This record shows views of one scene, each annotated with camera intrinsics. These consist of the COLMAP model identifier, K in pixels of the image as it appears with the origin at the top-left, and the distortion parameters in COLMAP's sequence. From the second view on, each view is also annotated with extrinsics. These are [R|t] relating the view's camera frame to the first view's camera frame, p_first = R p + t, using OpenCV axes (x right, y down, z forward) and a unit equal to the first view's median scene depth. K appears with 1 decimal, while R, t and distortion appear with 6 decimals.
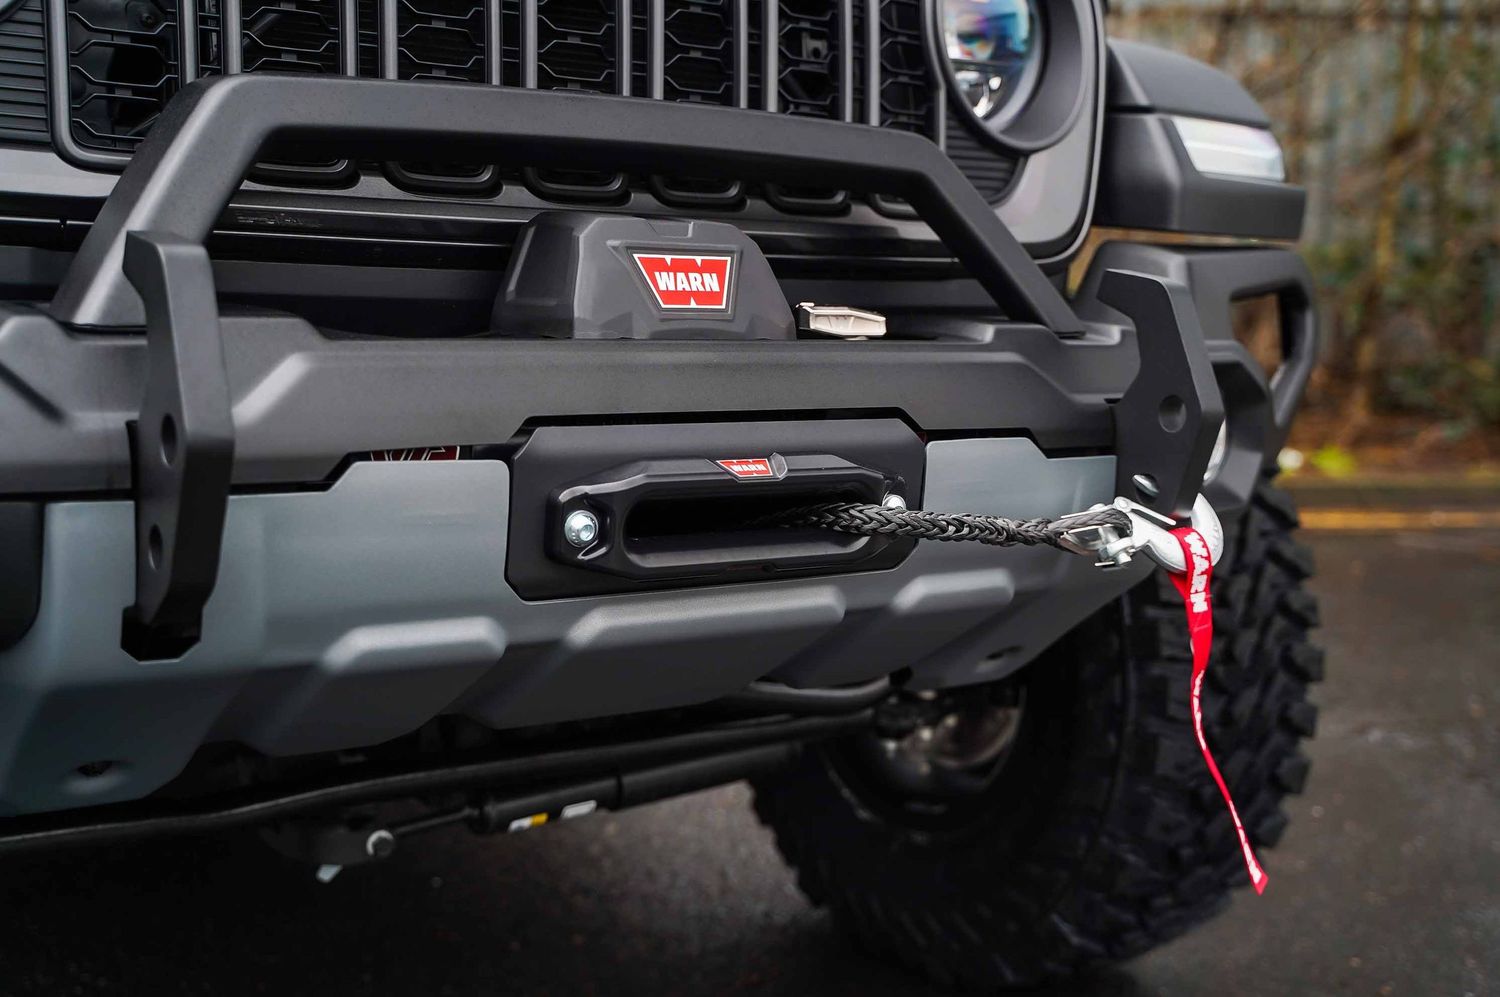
lens RADIAL K [[1856.3, 0, 773.8], [0, 1856.3, 492.2], [0, 0, 1]] dist [0.031632, 0.000000]
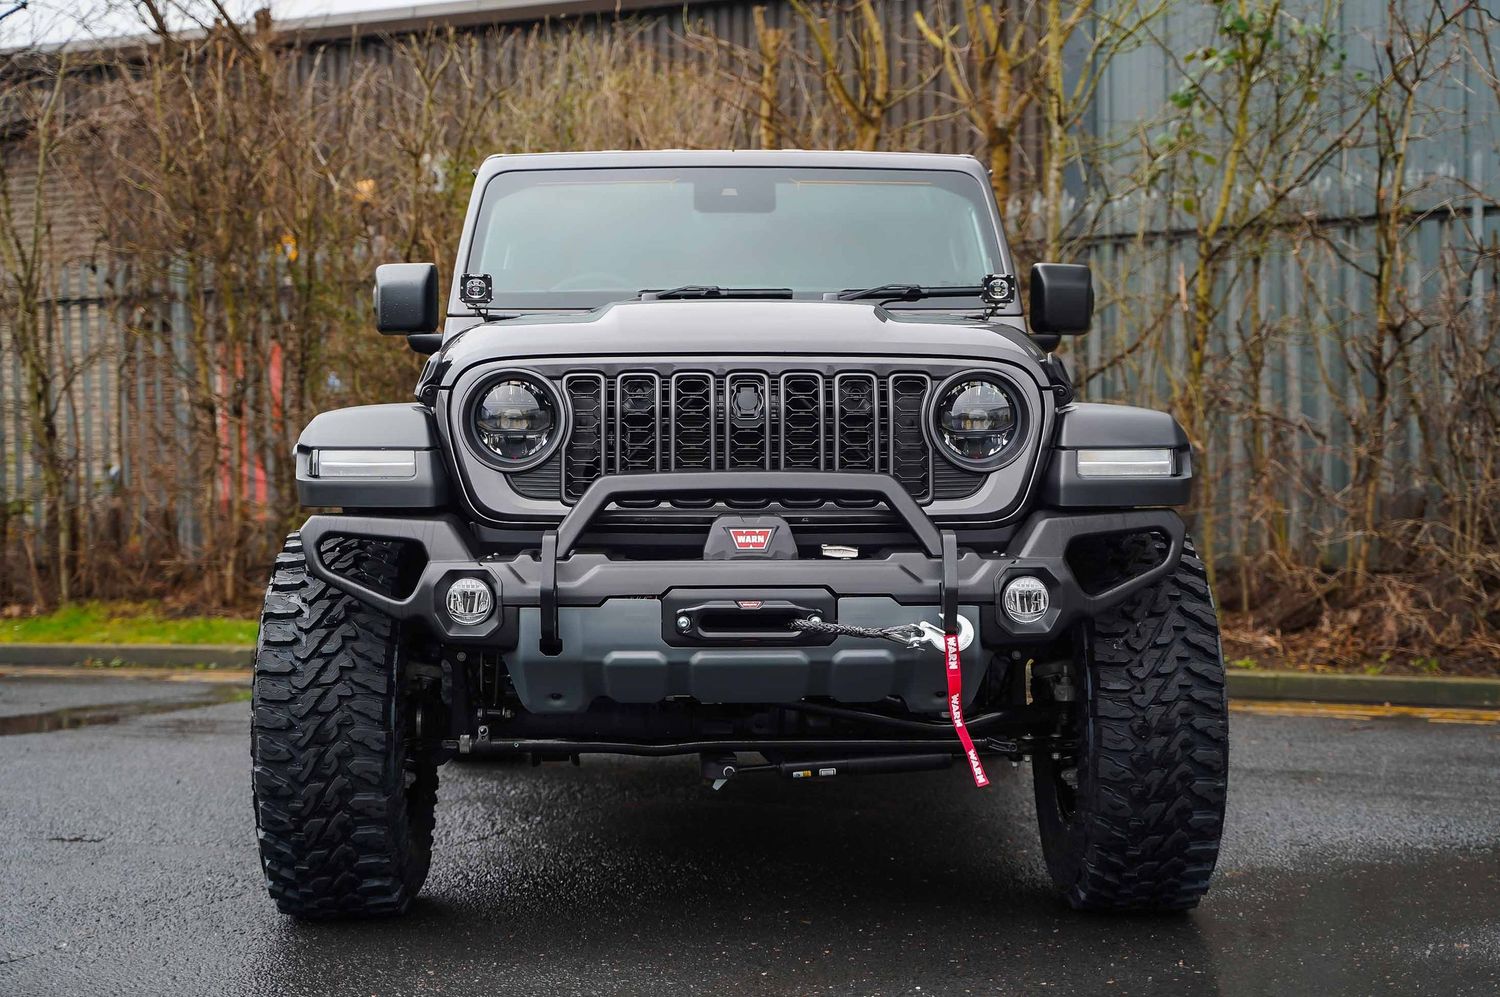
lens RADIAL K [[2206.7, 0, 750.2], [0, 2206.7, 498.0], [0, 0, 1]] dist [0.153879, 0.000000]
pose [[0.833579, -0.016977, -0.552140, 1.624267], [-0.038864, 0.995248, -0.089276, 0.110672], [0.551032, 0.095877, 0.828958, -1.597581]]
